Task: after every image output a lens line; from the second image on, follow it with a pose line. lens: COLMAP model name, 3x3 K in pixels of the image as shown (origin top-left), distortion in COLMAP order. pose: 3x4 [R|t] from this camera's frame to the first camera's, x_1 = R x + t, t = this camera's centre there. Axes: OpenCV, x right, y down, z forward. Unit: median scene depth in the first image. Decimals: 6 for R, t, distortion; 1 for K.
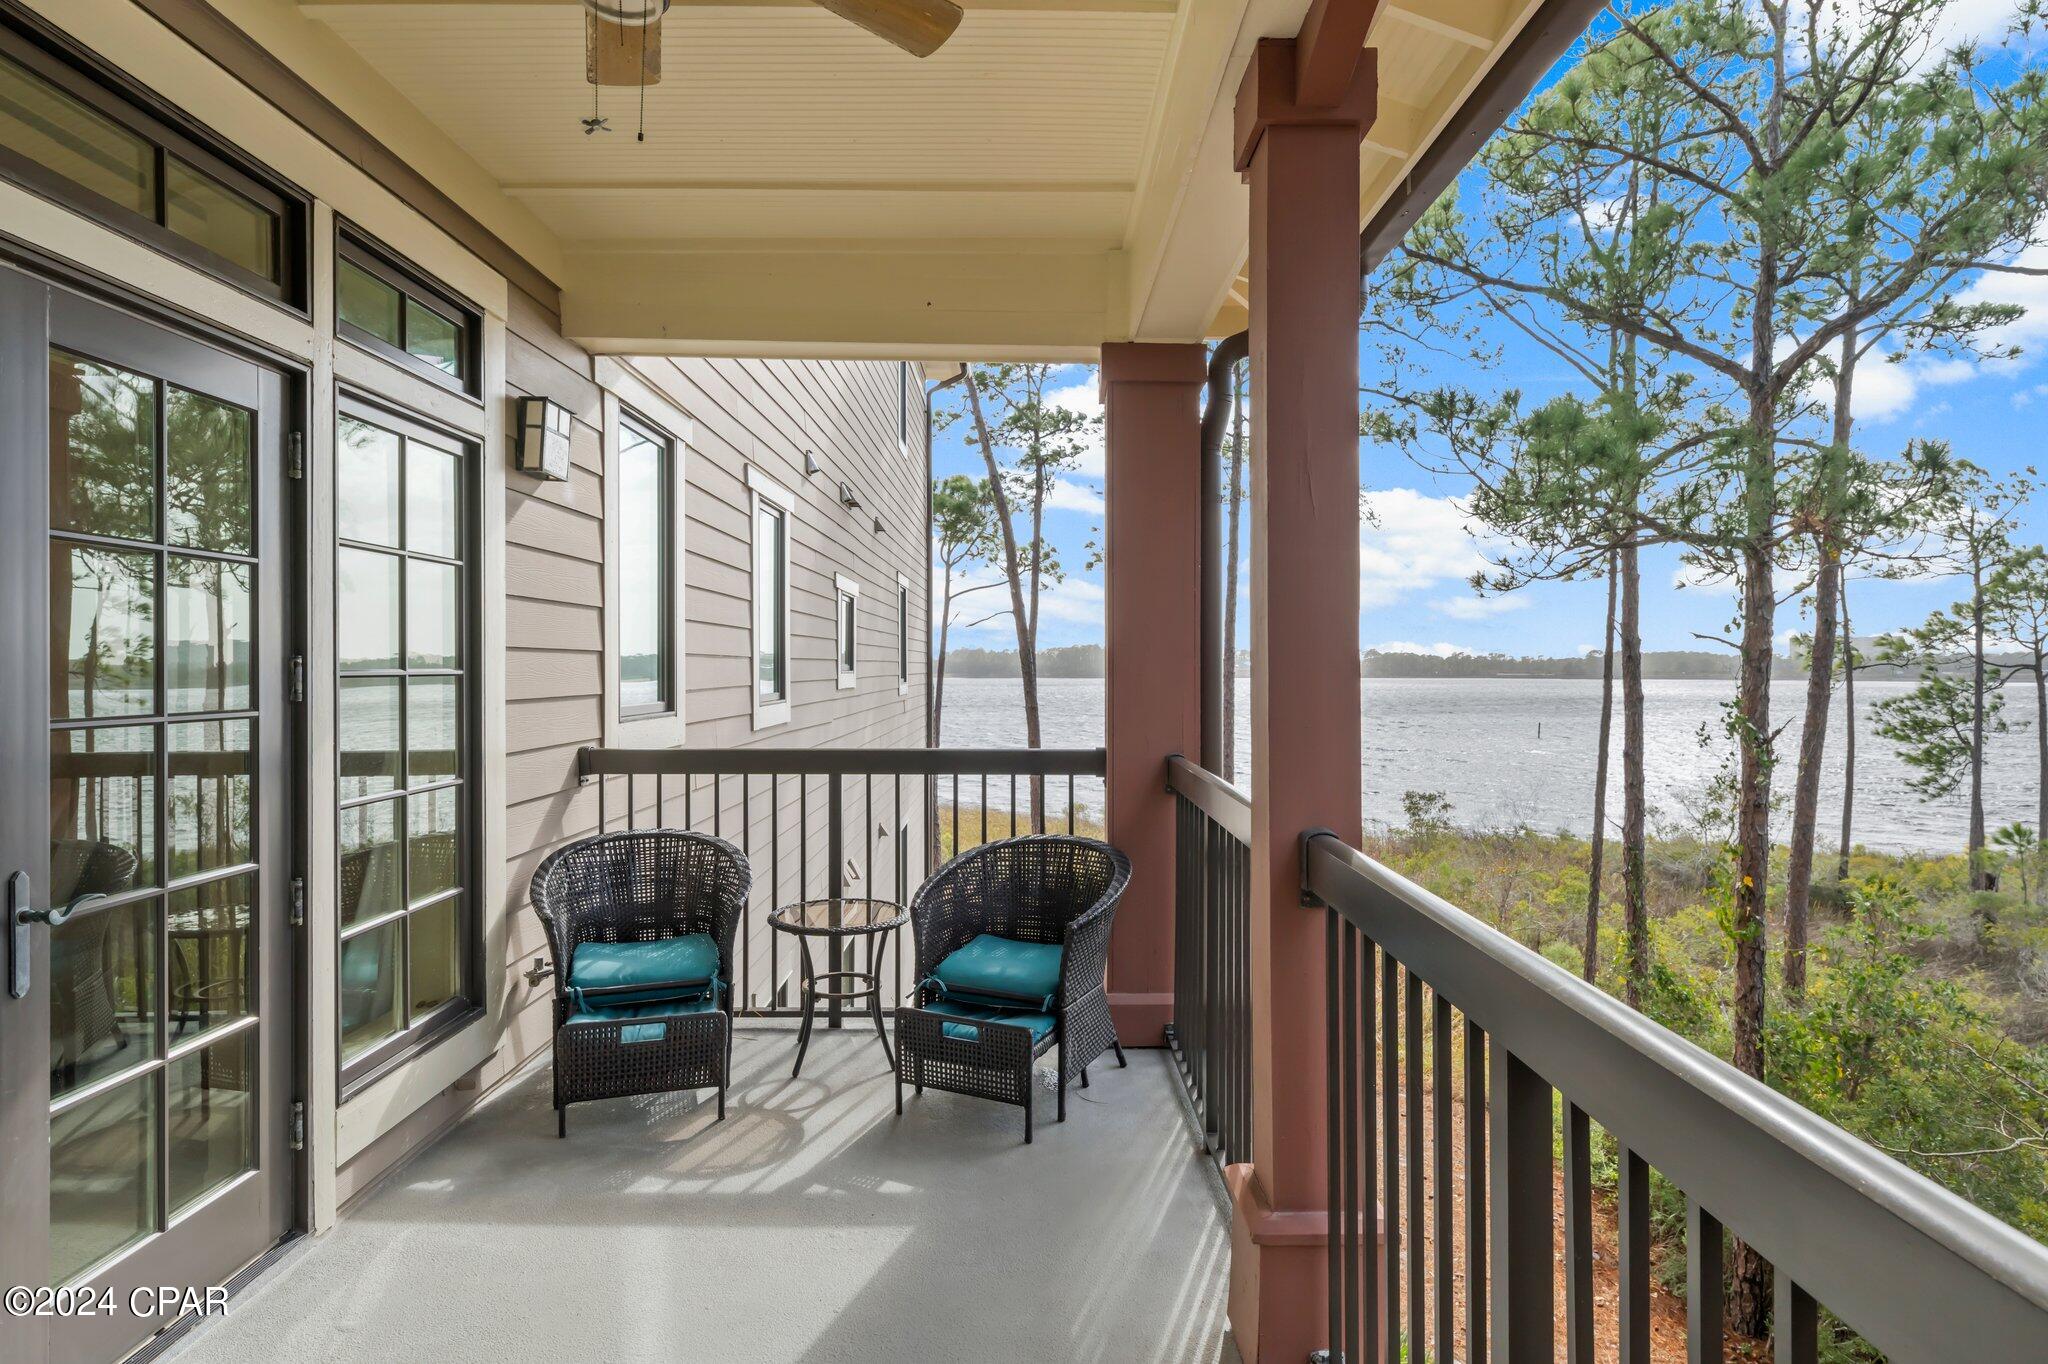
lens RADIAL K [[1107.6, 0, 1028.0], [0, 1107.6, 673.7], [0, 0, 1]] dist [0.000091, 0.000139]
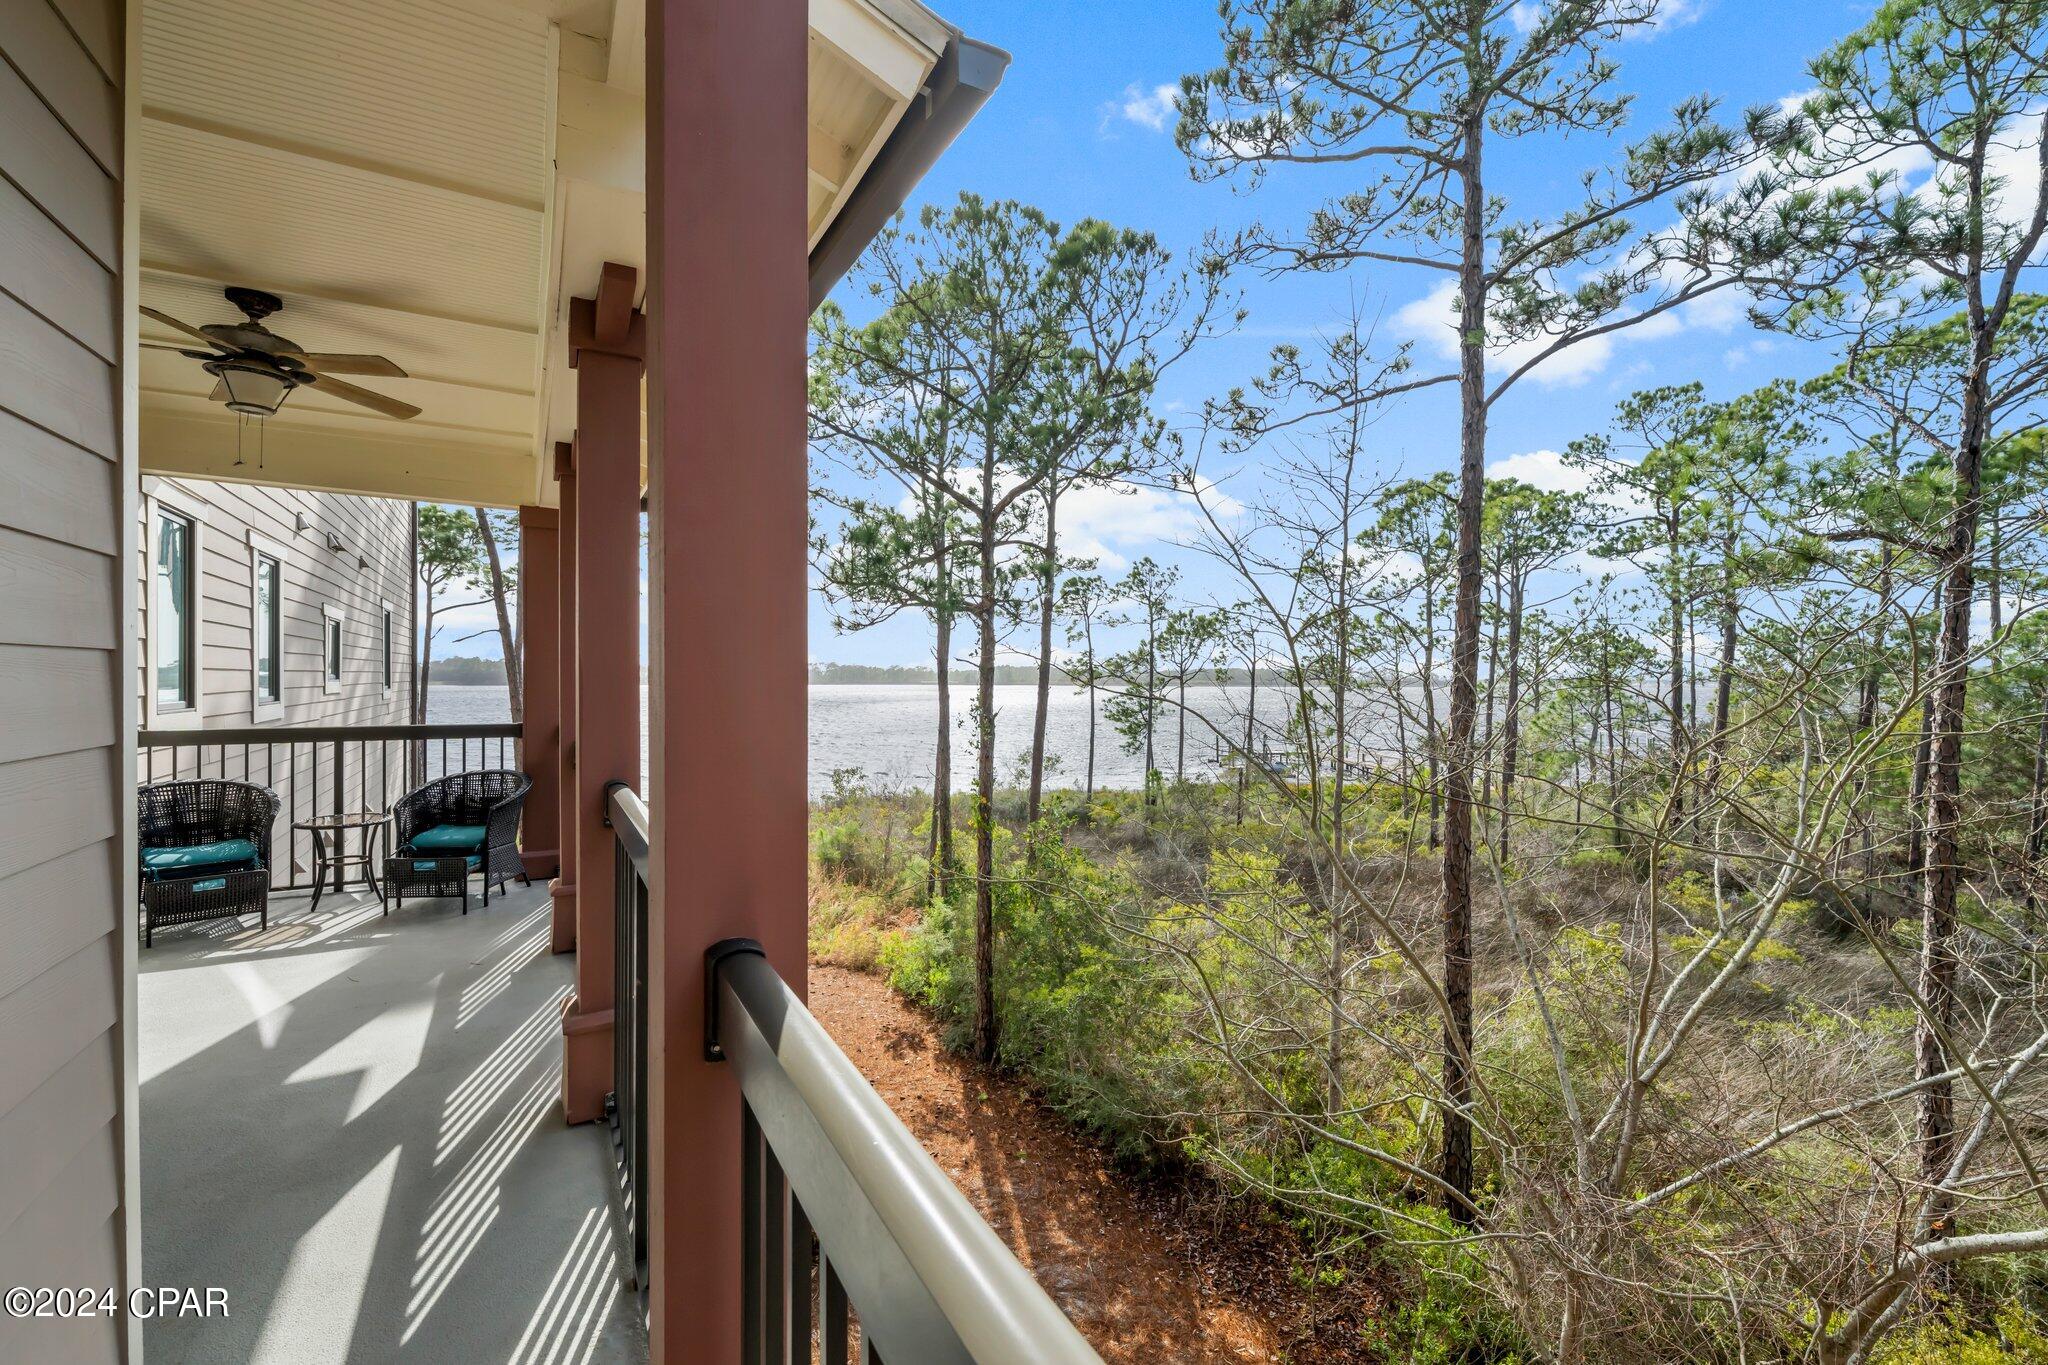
lens RADIAL K [[867.9, 0, 1014.8], [0, 867.9, 680.6], [0, 0, 1]] dist [0.000046, 0.000320]
pose [[0.870613, 0.000058, 0.491968, 0.044068], [0.000400, 1.000000, -0.000825, -0.000107], [-0.491968, 0.000915, 0.870613, -0.403946]]
